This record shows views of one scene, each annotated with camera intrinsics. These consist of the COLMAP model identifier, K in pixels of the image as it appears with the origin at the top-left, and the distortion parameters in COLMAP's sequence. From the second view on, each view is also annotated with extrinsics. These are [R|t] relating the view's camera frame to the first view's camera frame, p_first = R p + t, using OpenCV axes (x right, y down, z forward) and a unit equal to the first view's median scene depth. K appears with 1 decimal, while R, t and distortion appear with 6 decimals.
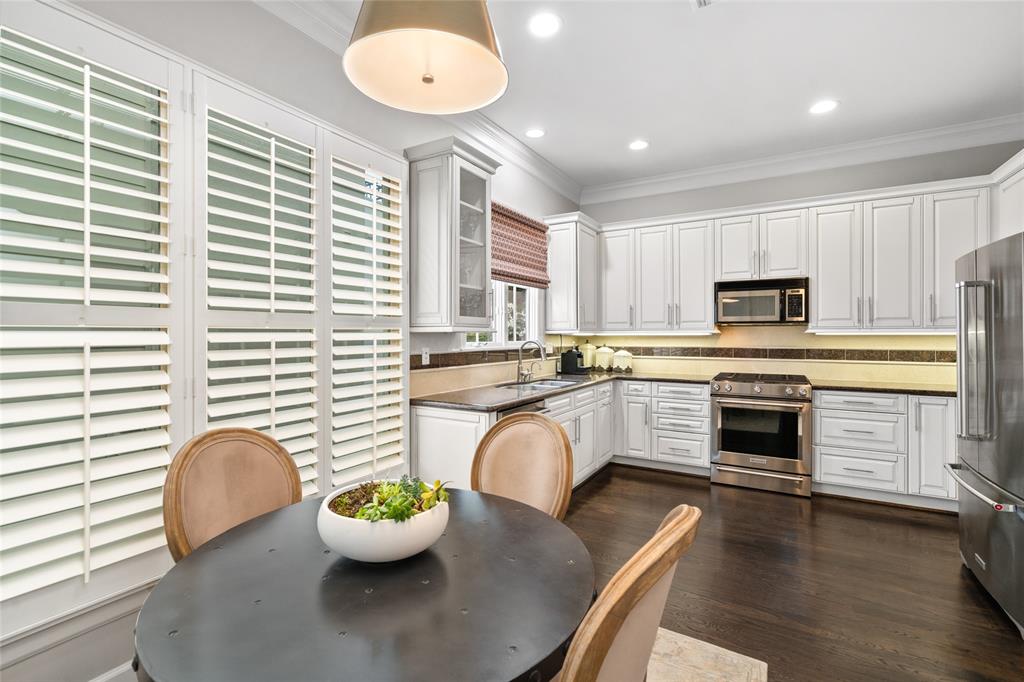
lens RADIAL K [[463.7, 0, 510.6], [0, 463.7, 335.4], [0, 0, 1]] dist [0.002729, 0.000412]
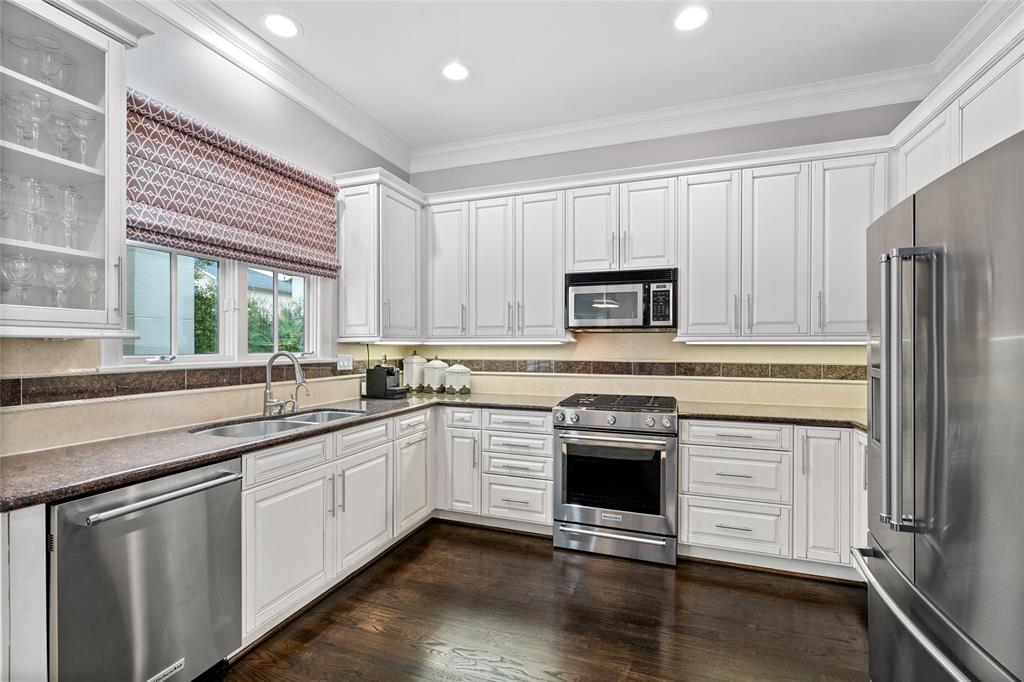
lens RADIAL K [[462.1, 0, 510.8], [0, 462.1, 349.1], [0, 0, 1]] dist [-0.001565, 0.000004]
pose [[0.983894, -0.000011, 0.178751, 0.233579], [-0.001557, 0.999961, 0.008636, 0.000689], [-0.178745, -0.008775, 0.983856, 0.298715]]
